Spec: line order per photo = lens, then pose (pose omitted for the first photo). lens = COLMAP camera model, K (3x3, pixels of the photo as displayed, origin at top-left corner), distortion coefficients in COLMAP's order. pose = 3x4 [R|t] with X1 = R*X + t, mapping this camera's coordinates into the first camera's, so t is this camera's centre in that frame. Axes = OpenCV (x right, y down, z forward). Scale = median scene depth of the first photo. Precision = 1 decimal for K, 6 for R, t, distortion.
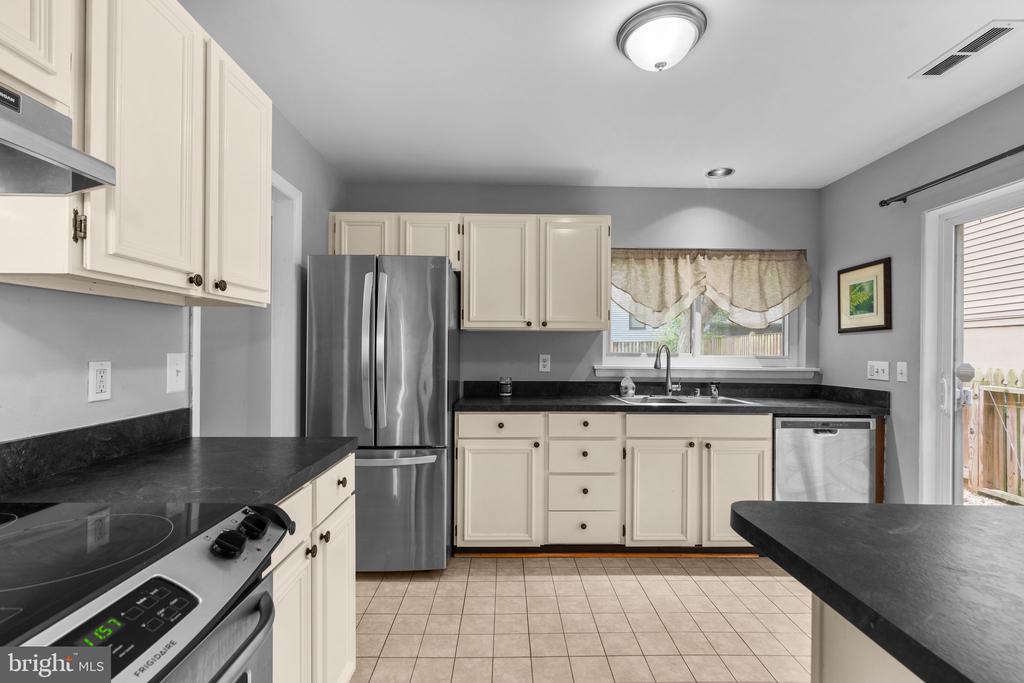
lens RADIAL K [[464.5, 0, 511.4], [0, 464.5, 347.8], [0, 0, 1]] dist [-0.002458, 0.000377]
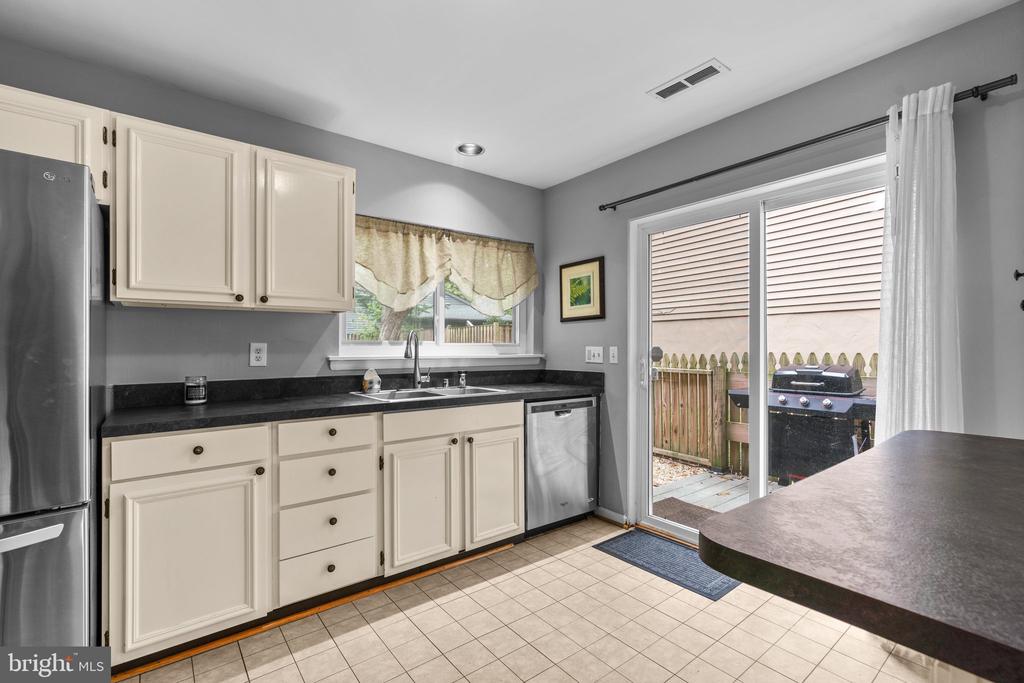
lens RADIAL K [[461.7, 0, 510.4], [0, 461.7, 343.2], [0, 0, 1]] dist [-0.003947, 0.000430]
pose [[0.794032, -0.004036, 0.607863, -0.061327], [0.002021, 0.999990, 0.004000, 0.014678], [-0.607873, -0.001947, 0.794032, 0.208361]]
